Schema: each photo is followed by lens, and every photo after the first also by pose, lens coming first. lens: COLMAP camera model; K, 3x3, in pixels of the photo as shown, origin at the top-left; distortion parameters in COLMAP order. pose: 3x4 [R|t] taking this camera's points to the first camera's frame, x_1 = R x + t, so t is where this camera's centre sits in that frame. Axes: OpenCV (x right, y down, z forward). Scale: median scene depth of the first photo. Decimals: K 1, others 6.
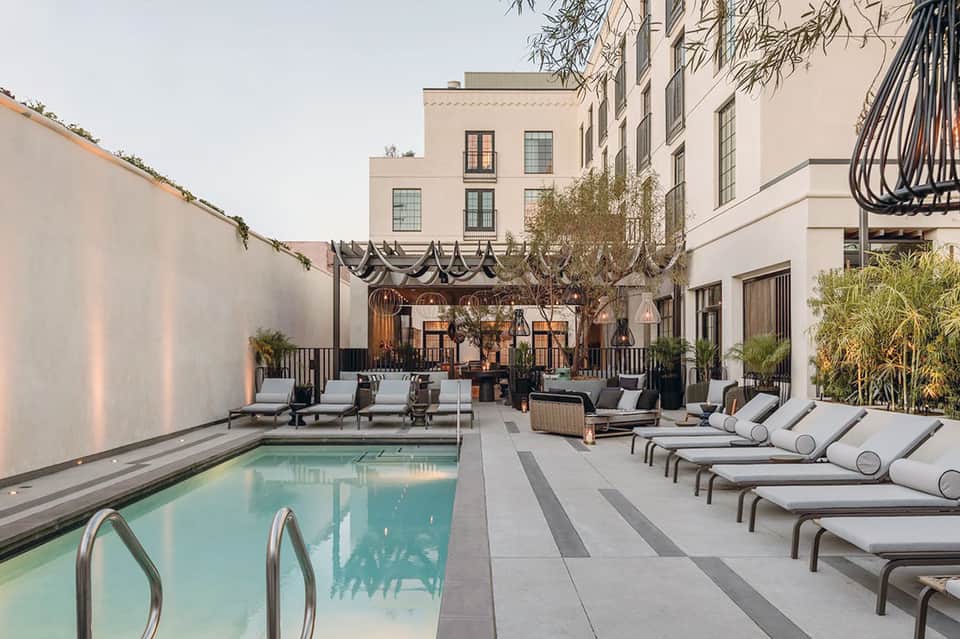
lens RADIAL K [[754.6, 0, 479.6], [0, 754.6, 354.9], [0, 0, 1]] dist [0.054497, 0.000344]
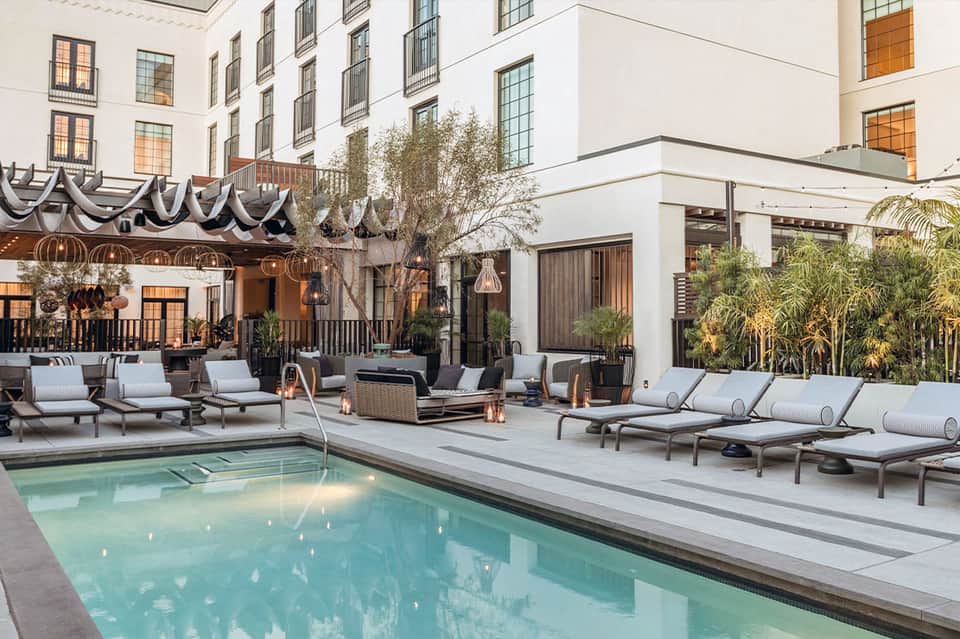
lens RADIAL K [[827.6, 0, 480.0], [0, 827.6, 319.5], [0, 0, 1]] dist [-0.001845, -0.001040]
pose [[0.831743, 0.004187, 0.555146, -0.126359], [0.000762, 0.999962, -0.008682, -0.000631], [-0.555161, 0.007644, 0.831708, 0.072496]]
